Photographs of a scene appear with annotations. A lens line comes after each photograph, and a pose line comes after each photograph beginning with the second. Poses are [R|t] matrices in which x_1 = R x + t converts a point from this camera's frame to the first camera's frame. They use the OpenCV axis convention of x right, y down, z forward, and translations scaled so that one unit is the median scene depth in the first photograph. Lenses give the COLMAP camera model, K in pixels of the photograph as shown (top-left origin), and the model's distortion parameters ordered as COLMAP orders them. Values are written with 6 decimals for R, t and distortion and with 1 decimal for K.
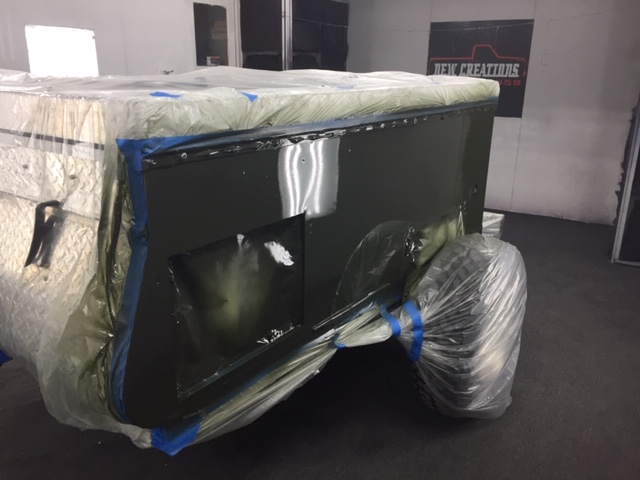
lens RADIAL K [[558.6, 0, 320.0], [0, 558.6, 240.0], [0, 0, 1]] dist [0.088639, -0.100786]
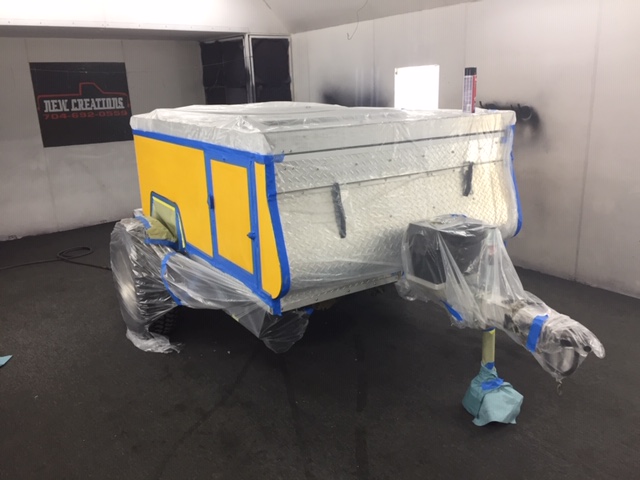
lens RADIAL K [[558.6, 0, 320.0], [0, 558.6, 240.0], [0, 0, 1]] dist [0.088639, -0.100786]
pose [[0.357925, -0.275695, 0.892122, -1.646117], [0.315983, 0.934812, 0.162114, -0.199726], [-0.878661, 0.223871, 0.421708, 0.397172]]
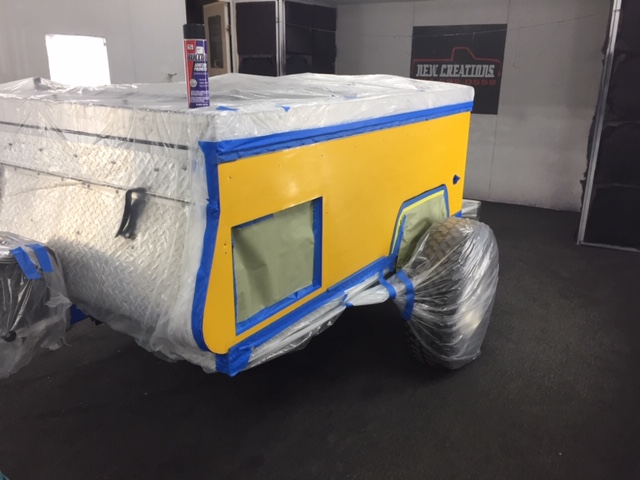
lens RADIAL K [[558.6, 0, 320.0], [0, 558.6, 240.0], [0, 0, 1]] dist [0.088639, -0.100786]
pose [[0.999458, -0.014663, 0.029485, -0.049648], [0.014422, 0.999861, 0.008364, 0.027364], [-0.029604, -0.007935, 0.999530, -0.191306]]
